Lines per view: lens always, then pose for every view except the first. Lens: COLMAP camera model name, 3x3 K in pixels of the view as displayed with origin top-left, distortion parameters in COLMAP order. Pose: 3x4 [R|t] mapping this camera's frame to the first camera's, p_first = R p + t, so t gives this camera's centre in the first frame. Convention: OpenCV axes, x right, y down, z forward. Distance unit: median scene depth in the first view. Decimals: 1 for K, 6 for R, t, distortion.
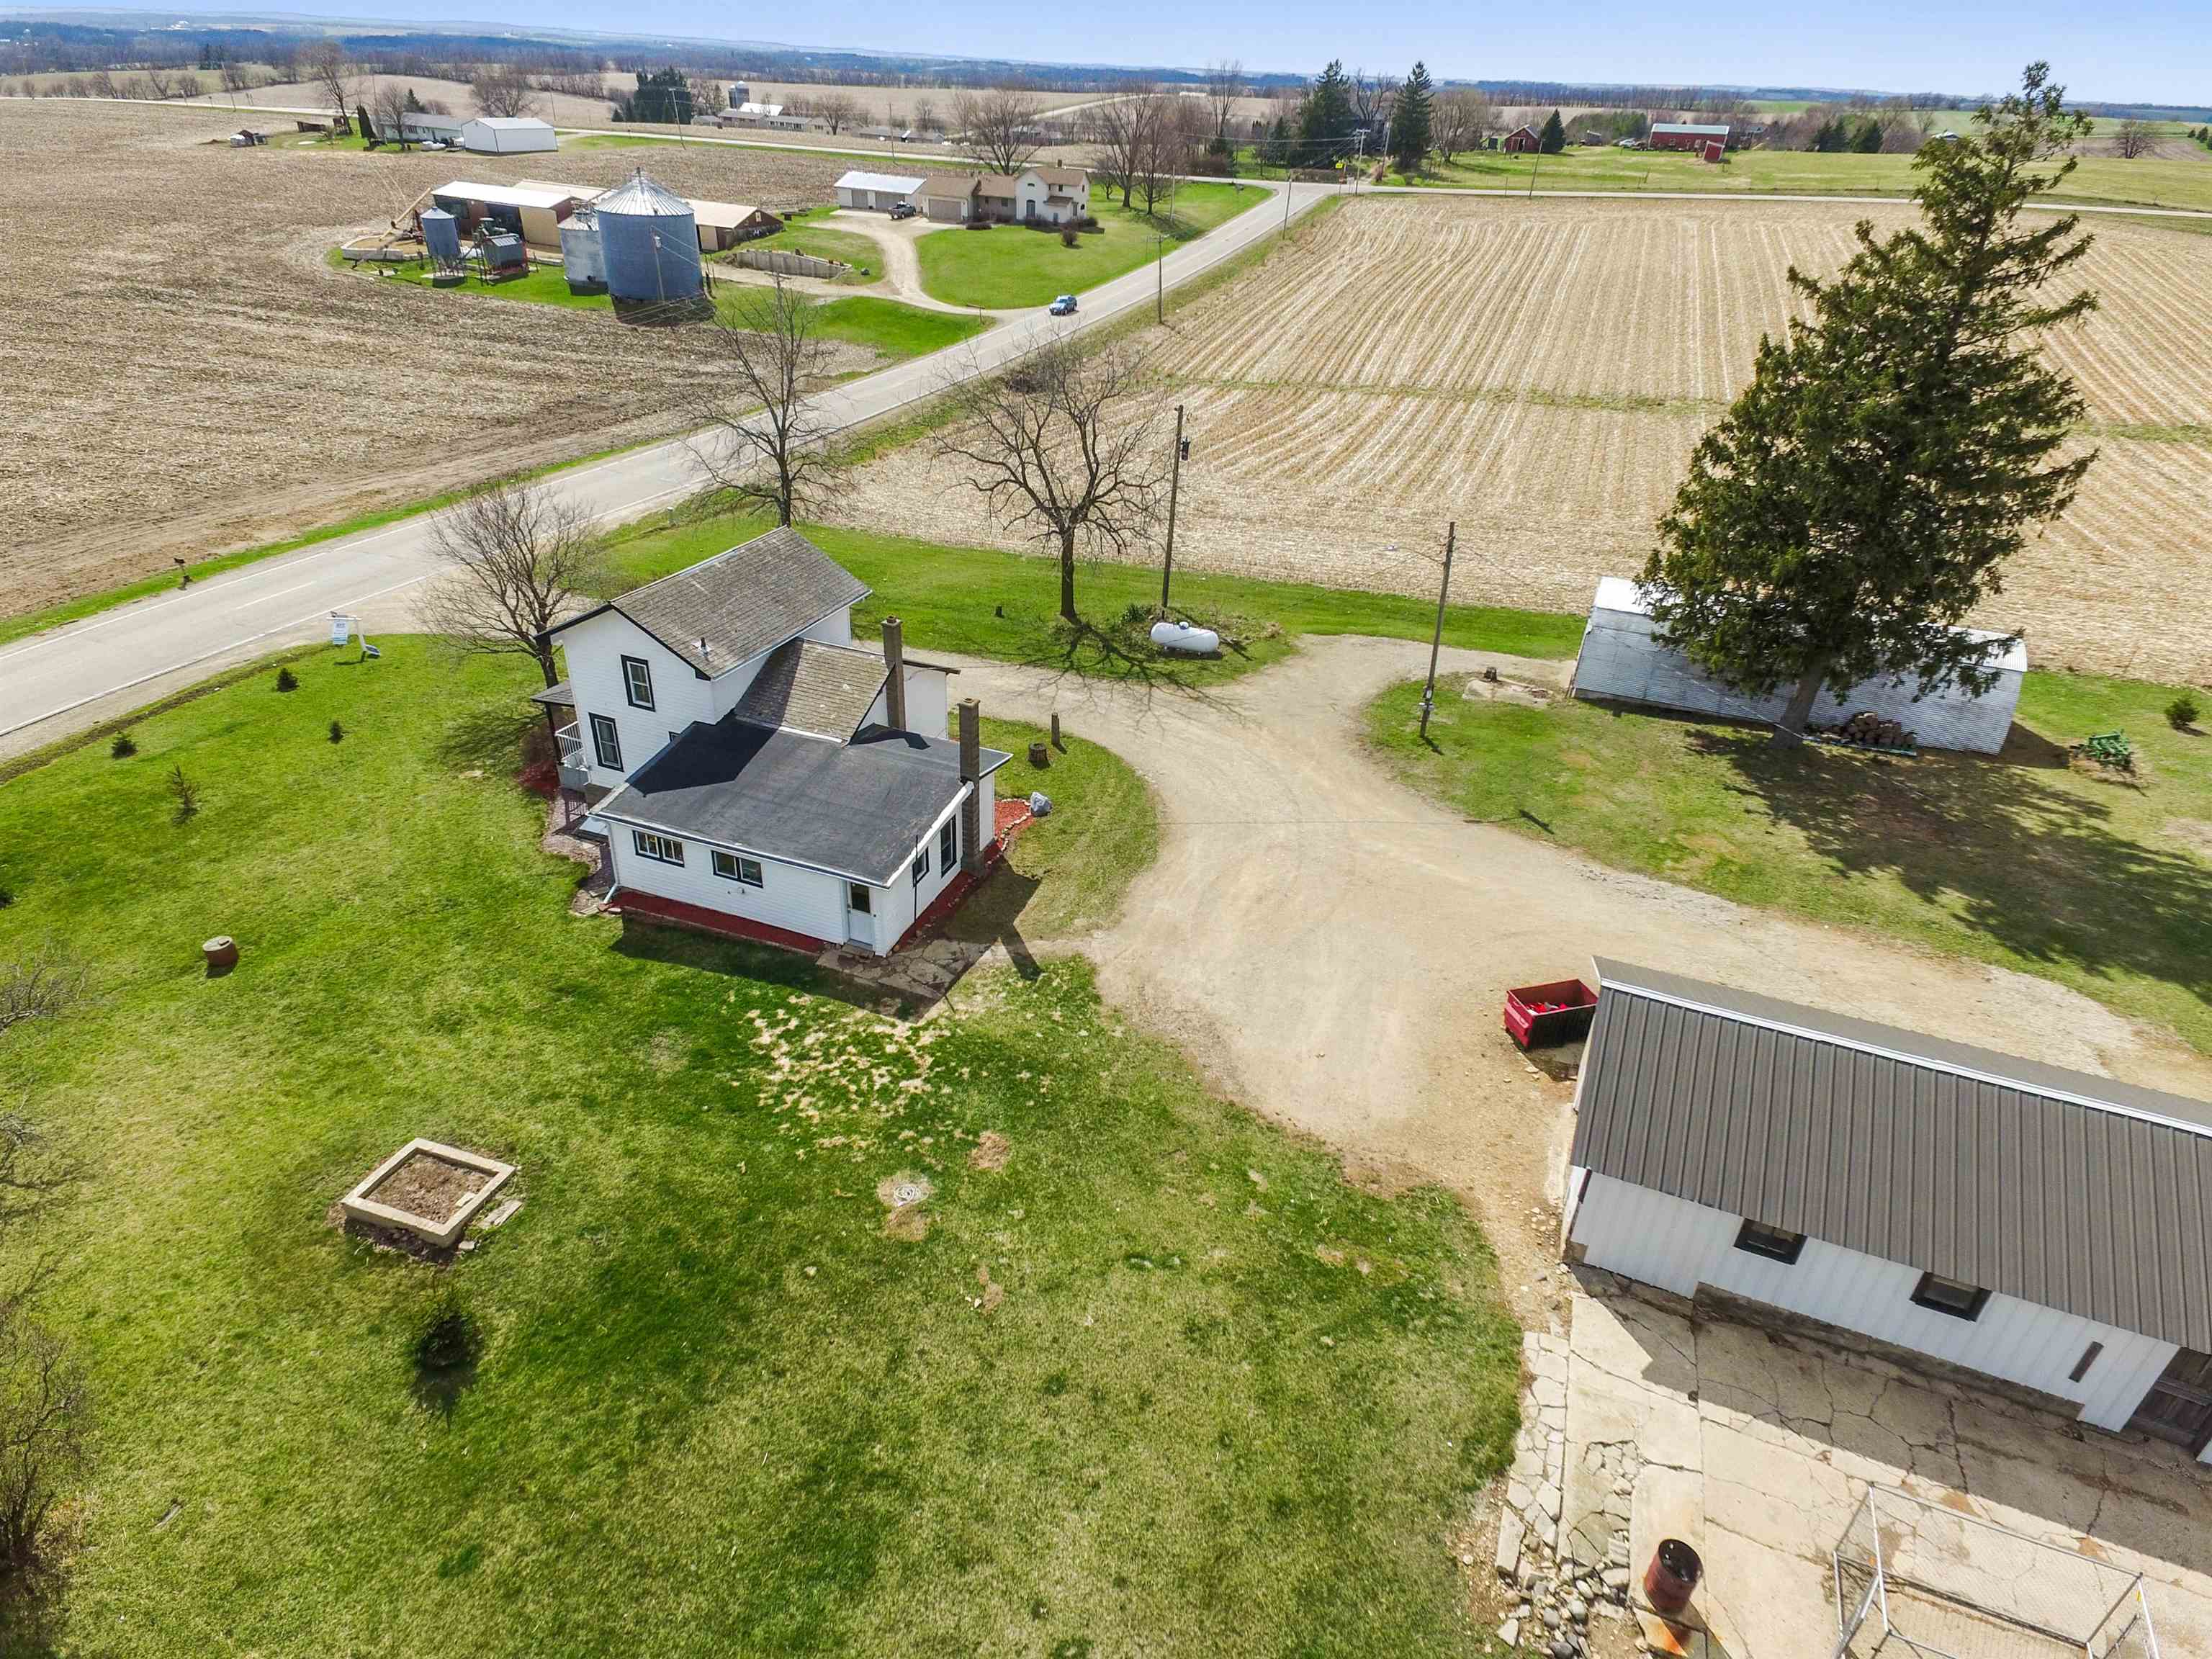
lens RADIAL K [[1215.4, 0, 1097.9], [0, 1215.4, 843.6], [0, 0, 1]] dist [0.138030, -0.088917]
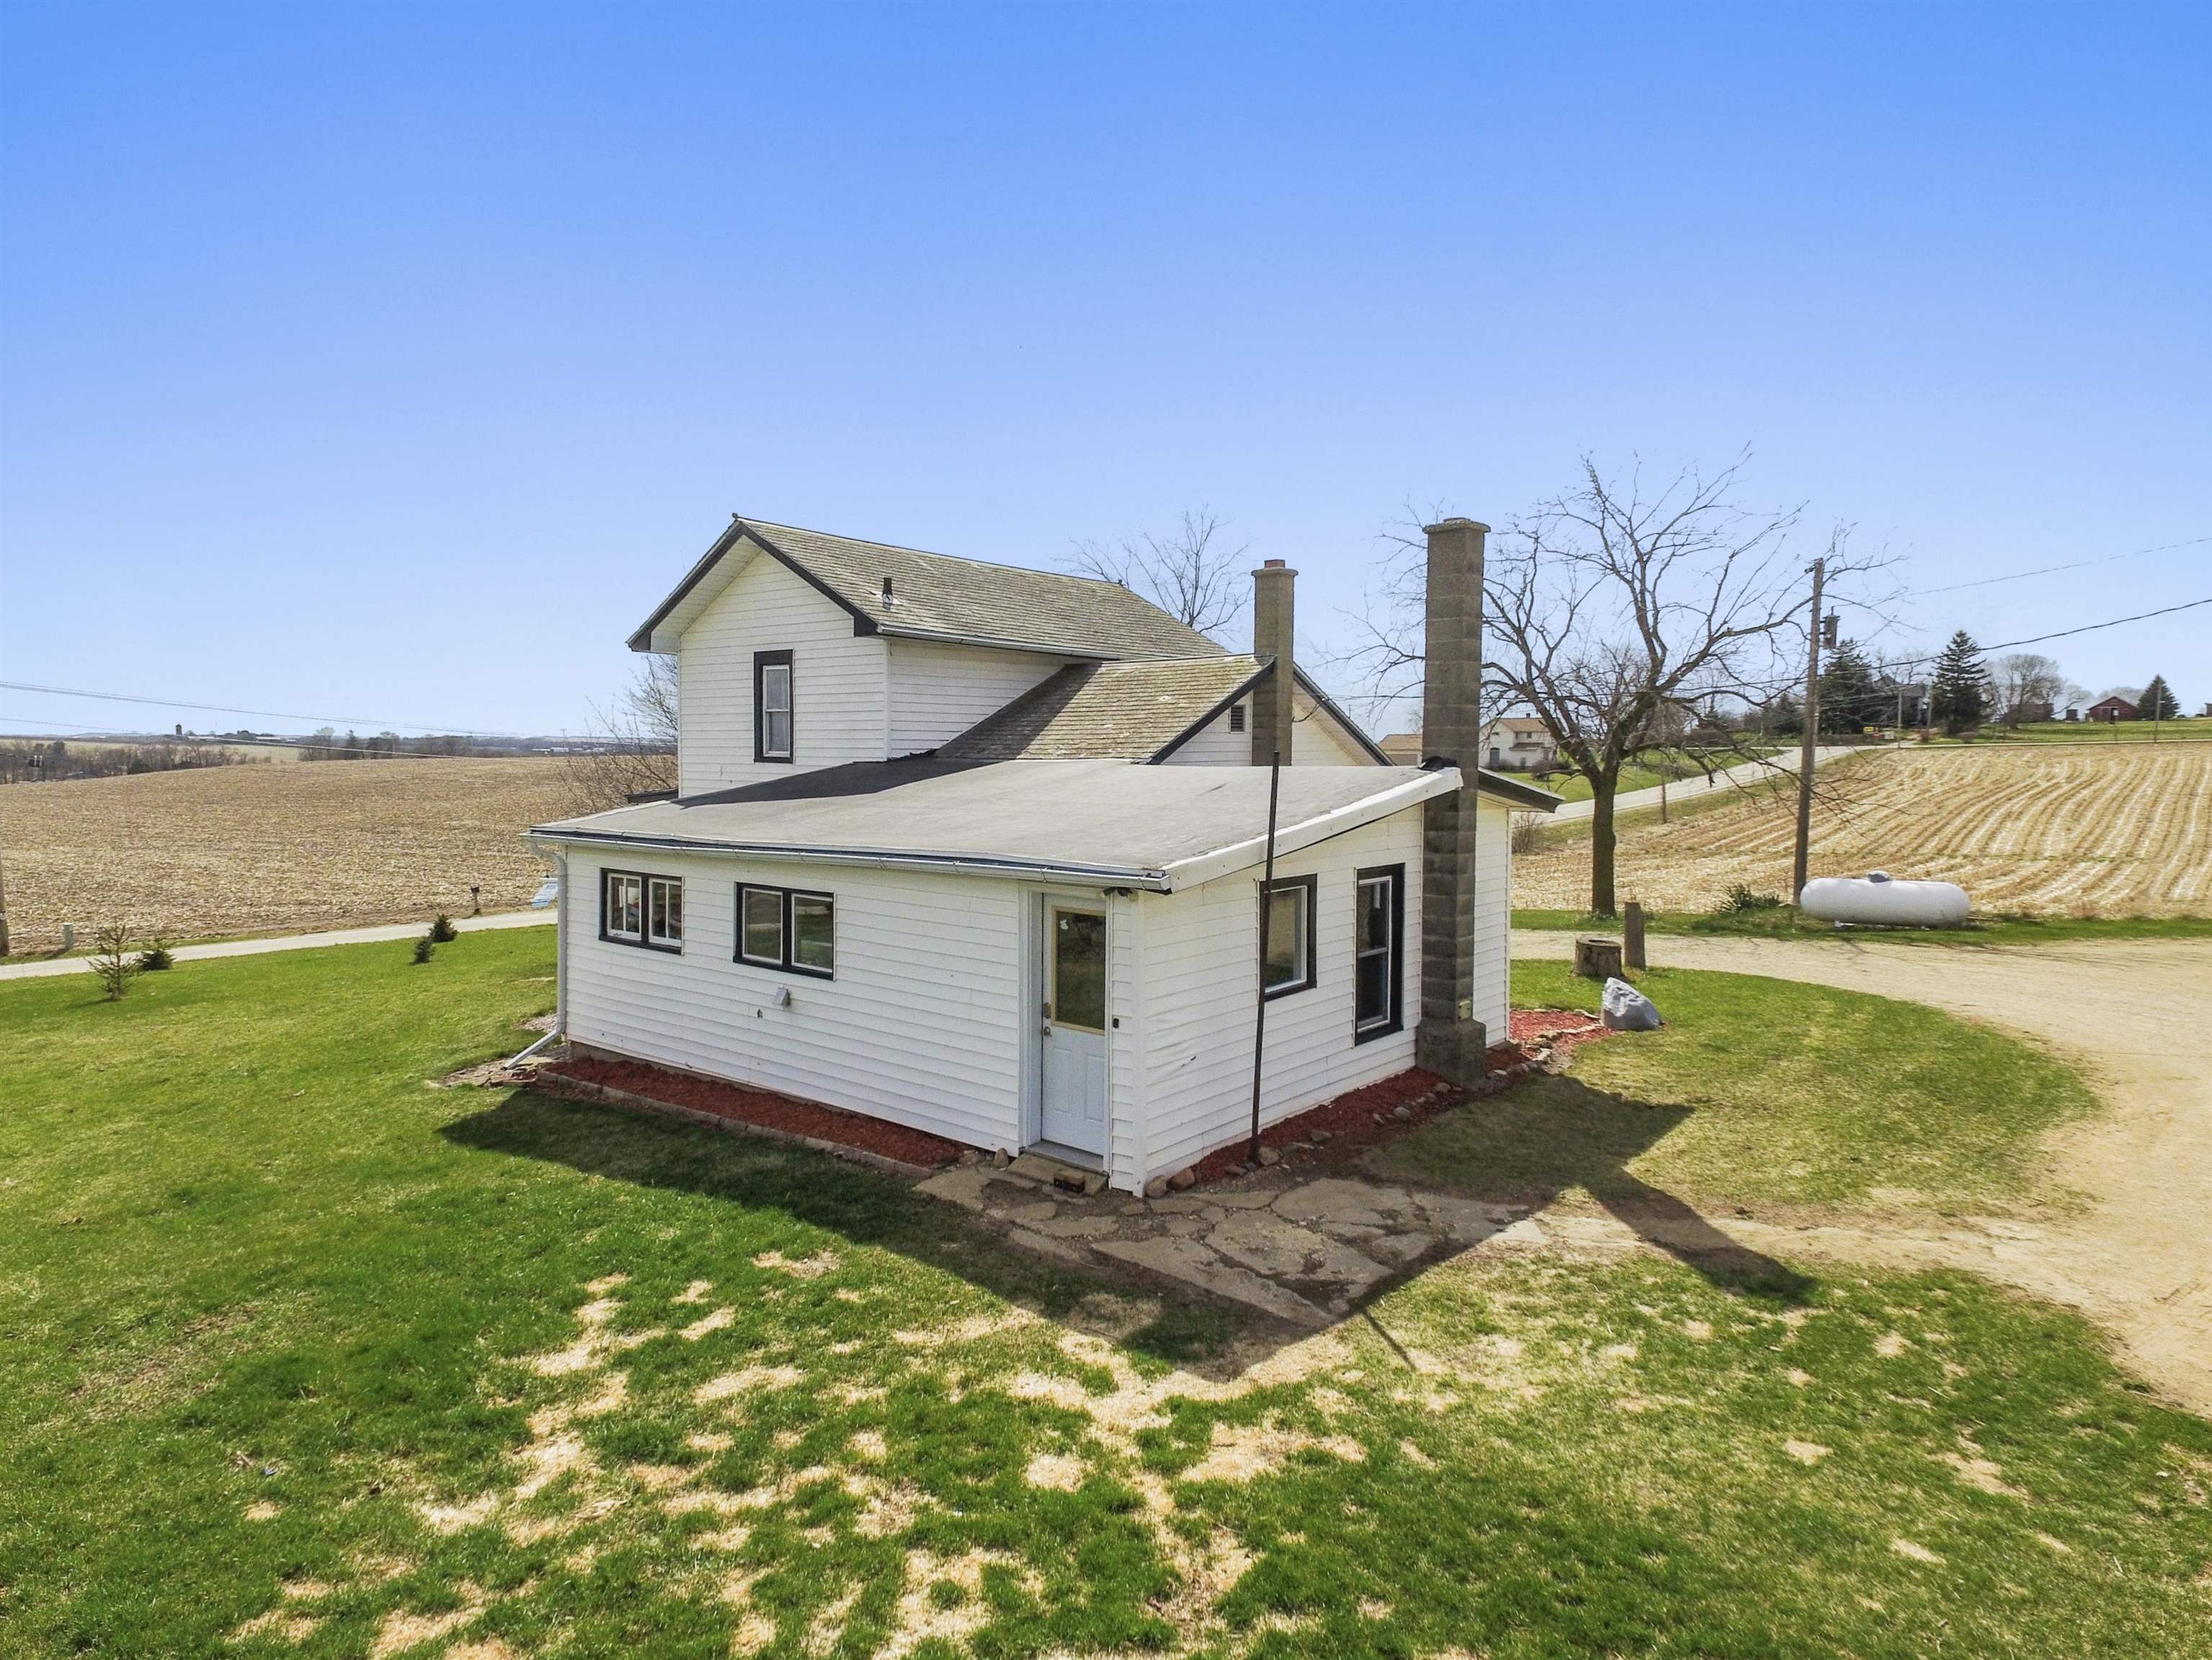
lens RADIAL K [[1215.5, 0, 1097.9], [0, 1215.5, 844.1], [0, 0, 1]] dist [0.138030, -0.088917]
pose [[0.939262, -0.044113, -0.340355, -0.087439], [-0.133956, 0.865925, -0.481903, 0.170003], [0.315980, 0.498225, 0.807421, 0.766456]]
